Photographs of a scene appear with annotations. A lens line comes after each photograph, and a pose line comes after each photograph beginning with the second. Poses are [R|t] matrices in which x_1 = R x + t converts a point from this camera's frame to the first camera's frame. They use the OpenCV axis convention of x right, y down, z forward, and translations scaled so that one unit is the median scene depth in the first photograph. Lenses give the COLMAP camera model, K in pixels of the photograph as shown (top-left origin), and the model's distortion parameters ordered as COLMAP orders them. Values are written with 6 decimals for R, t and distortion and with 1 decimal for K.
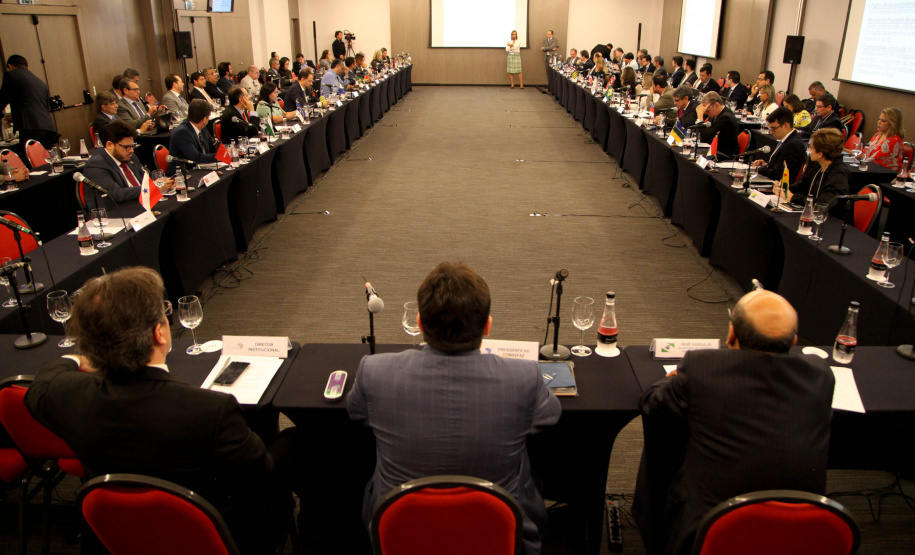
lens RADIAL K [[726.8, 0, 459.1], [0, 726.8, 286.0], [0, 0, 1]] dist [-0.091830, 0.040725]
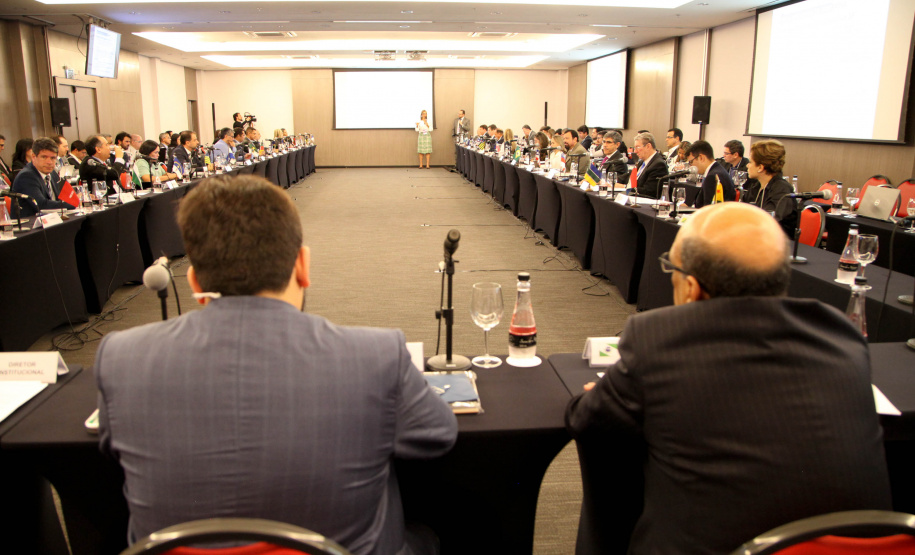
lens RADIAL K [[726.8, 0, 442.5], [0, 726.8, 281.1], [0, 0, 1]] dist [-0.091830, 0.040725]
pose [[0.995596, -0.024112, 0.090594, 0.029400], [0.037374, 0.988329, -0.147676, 0.053116], [-0.085976, 0.150412, 0.984878, 0.137165]]
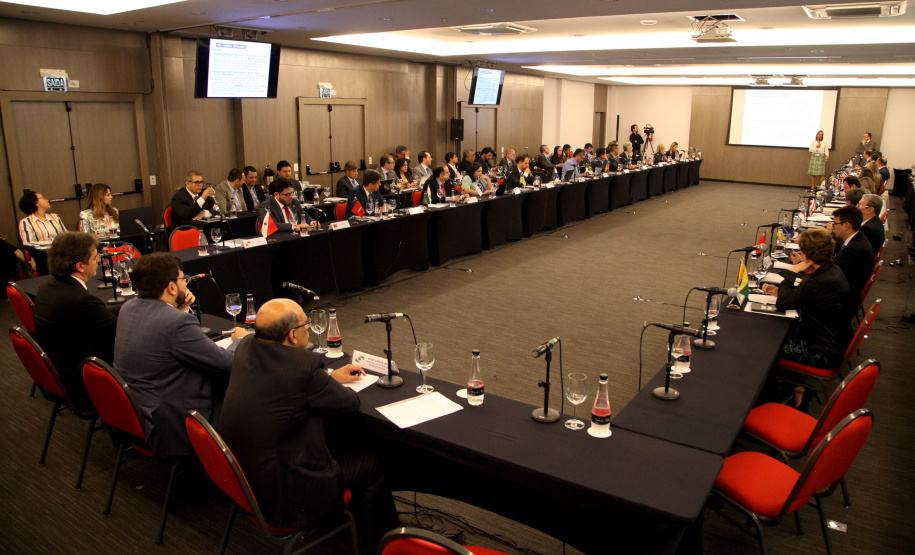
lens RADIAL K [[726.8, 0, 462.0], [0, 726.8, 283.5], [0, 0, 1]] dist [-0.091830, 0.040725]
pose [[0.836833, 0.140865, -0.529026, 0.513905], [-0.205189, 0.976593, -0.064534, -0.000834], [0.507552, 0.162554, 0.846148, -0.014998]]
